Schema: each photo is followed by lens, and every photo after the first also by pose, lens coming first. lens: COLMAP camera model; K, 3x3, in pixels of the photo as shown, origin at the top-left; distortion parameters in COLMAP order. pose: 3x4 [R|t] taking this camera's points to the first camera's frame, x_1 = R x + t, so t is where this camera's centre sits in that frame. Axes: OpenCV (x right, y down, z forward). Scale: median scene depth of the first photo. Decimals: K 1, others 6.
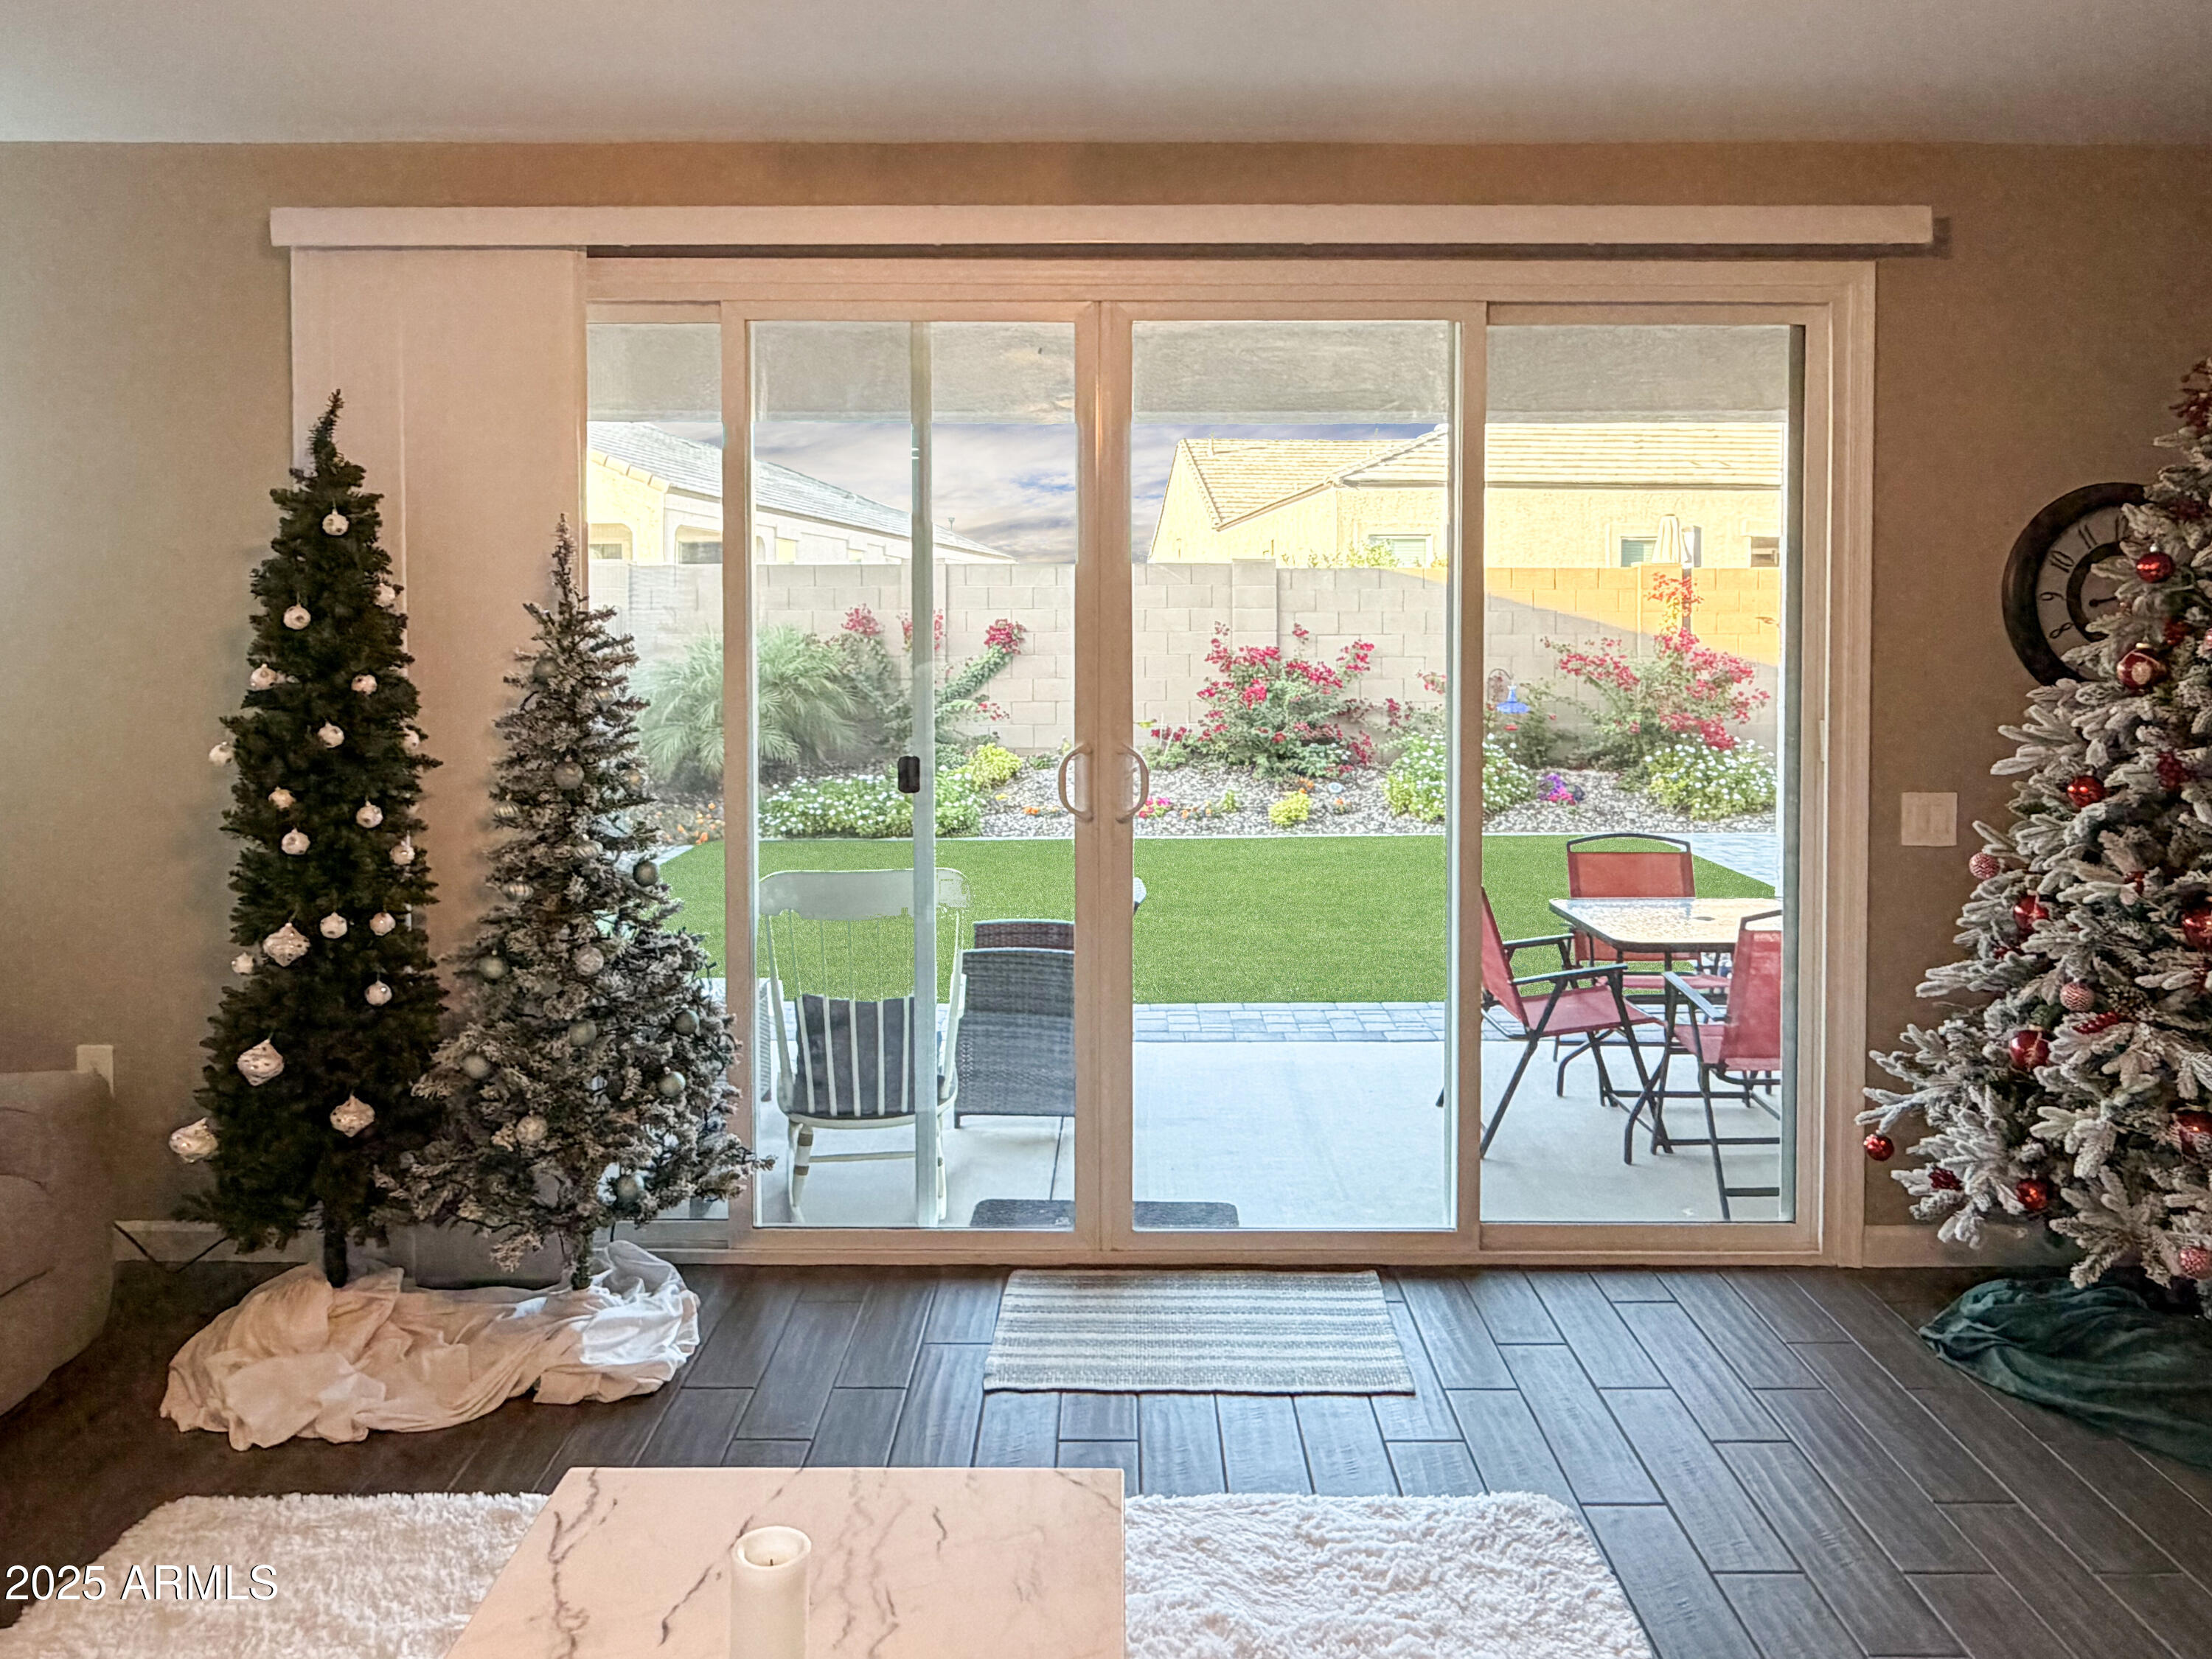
lens RADIAL K [[1516.5, 0, 1107.5], [0, 1516.5, 666.8], [0, 0, 1]] dist [0.002820, 0.001751]
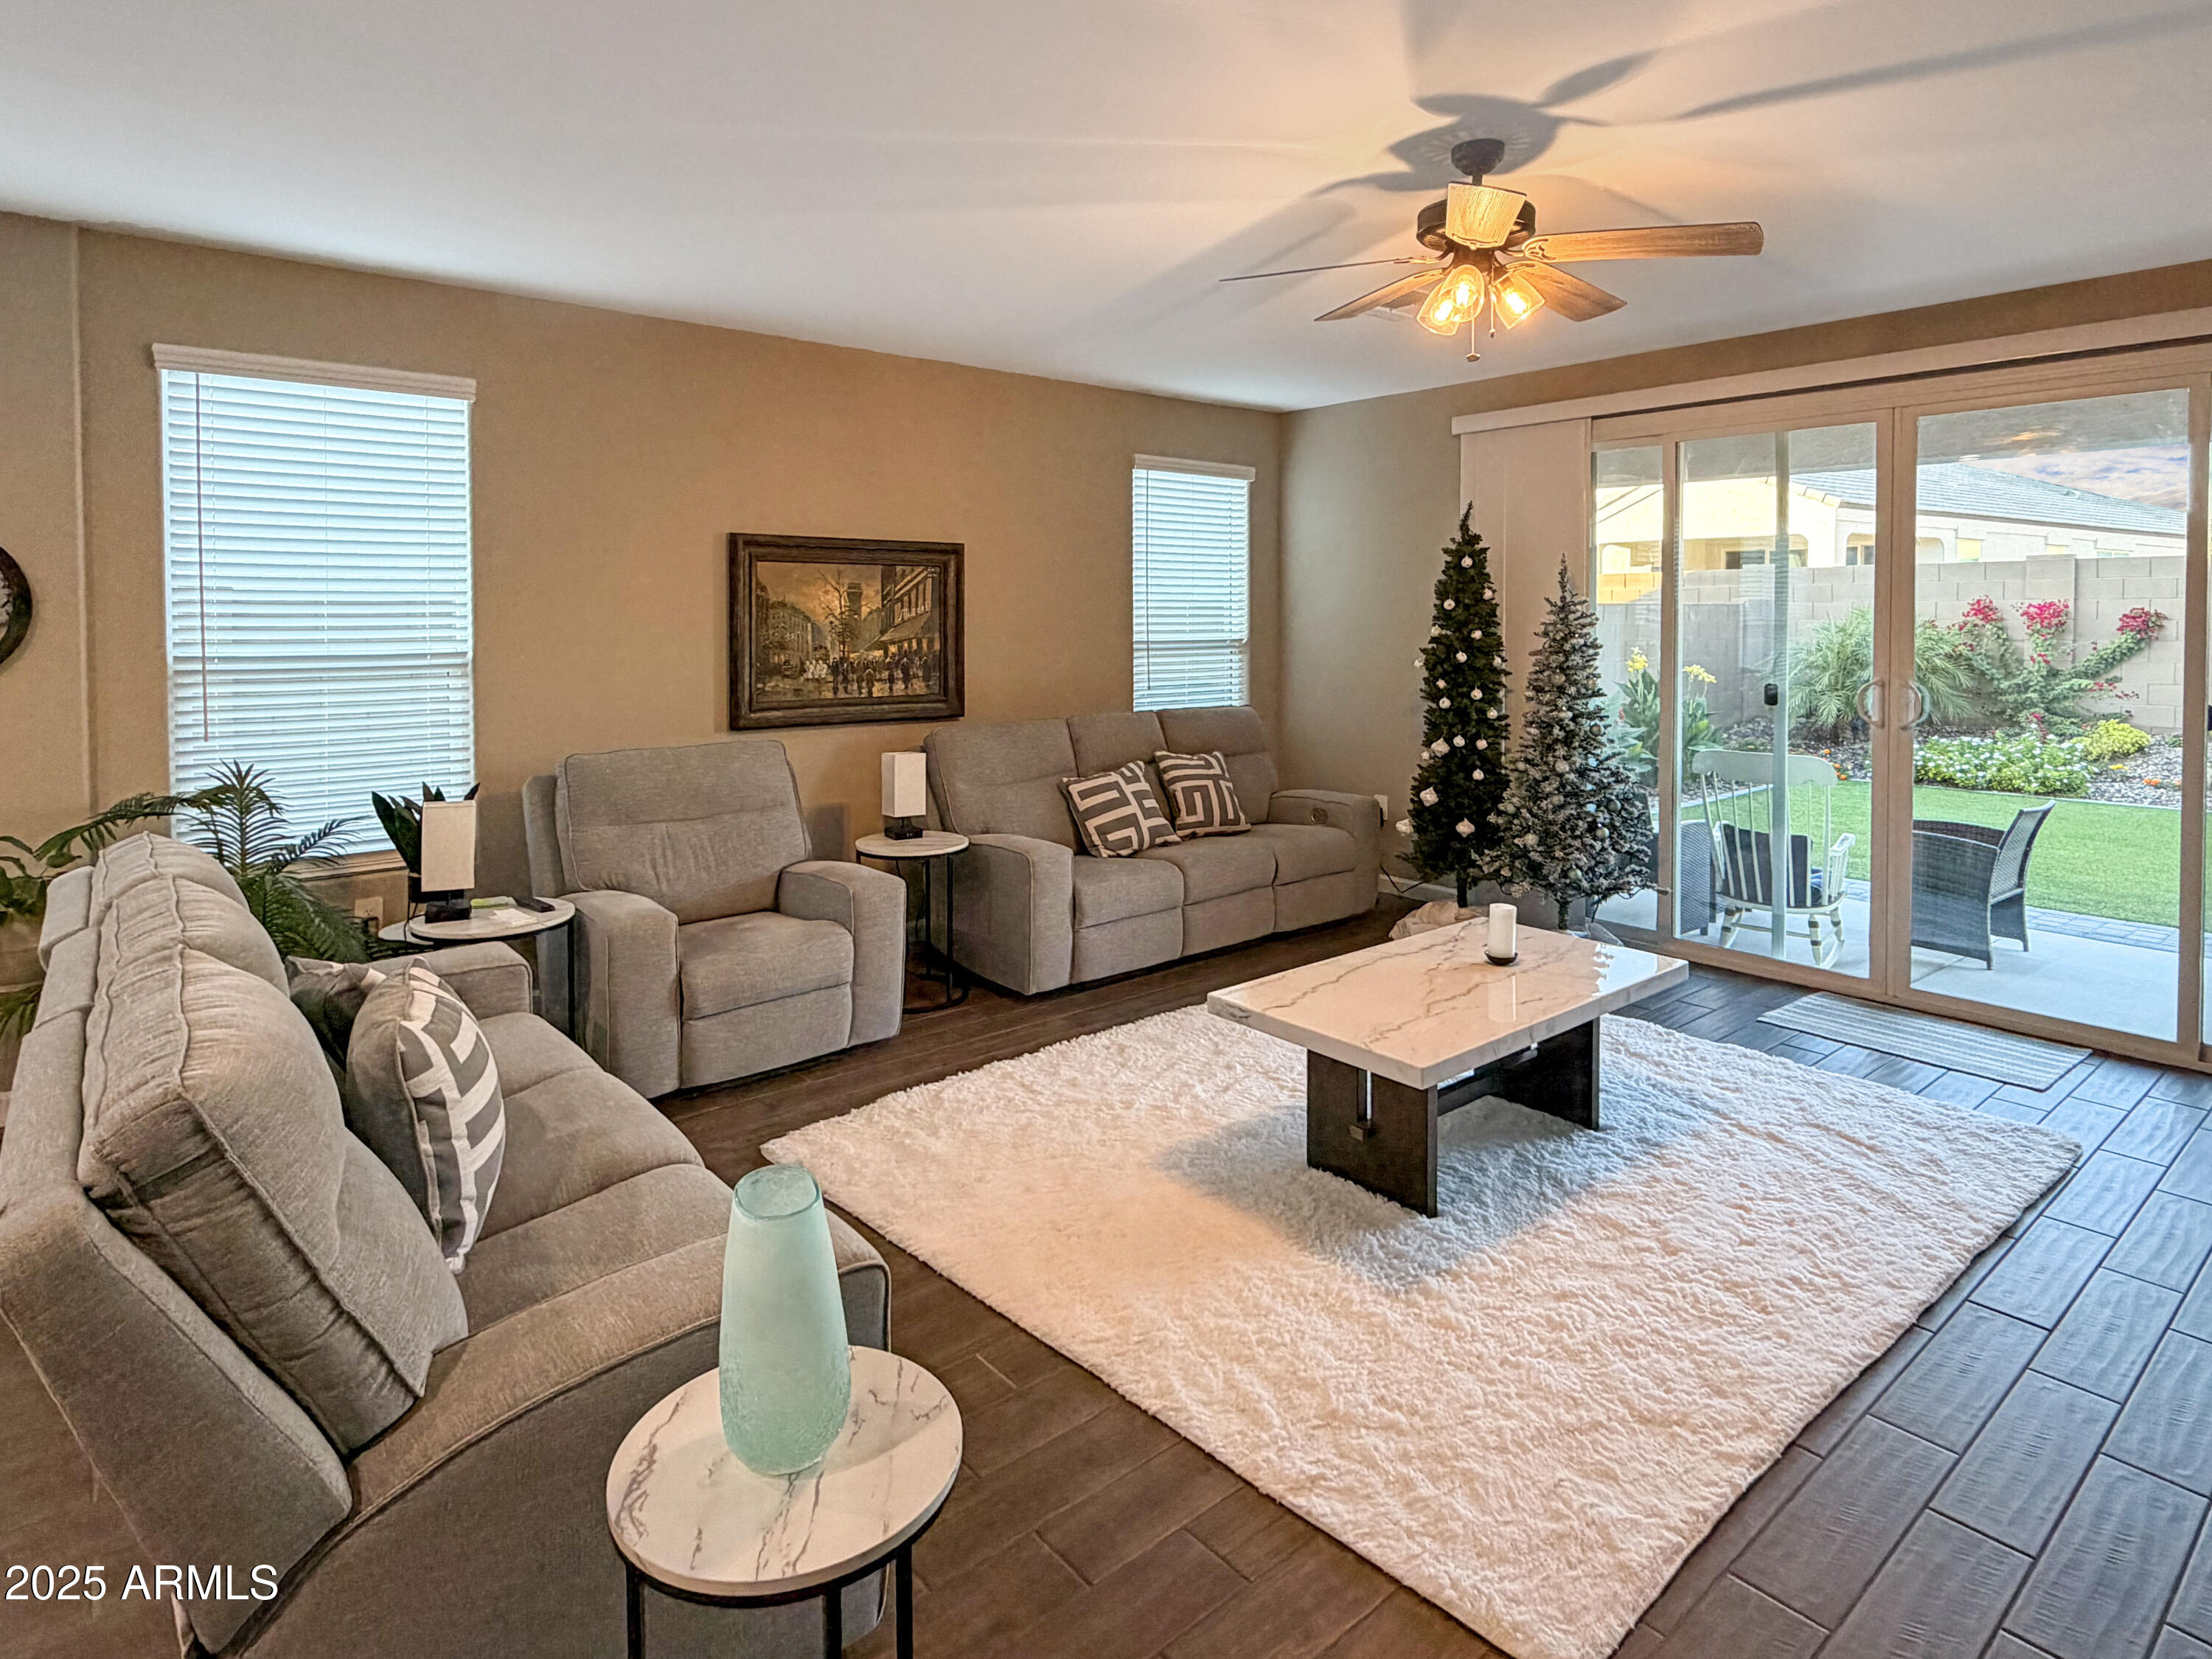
lens RADIAL K [[1210.4, 0, 1098.7], [0, 1210.4, 622.6], [0, 0, 1]] dist [-0.002031, 0.000314]
pose [[0.637154, 0.006755, -0.770707, 0.501710], [-0.023661, 0.999662, -0.010799, 0.025251], [0.770373, 0.025116, 0.637098, -0.528029]]
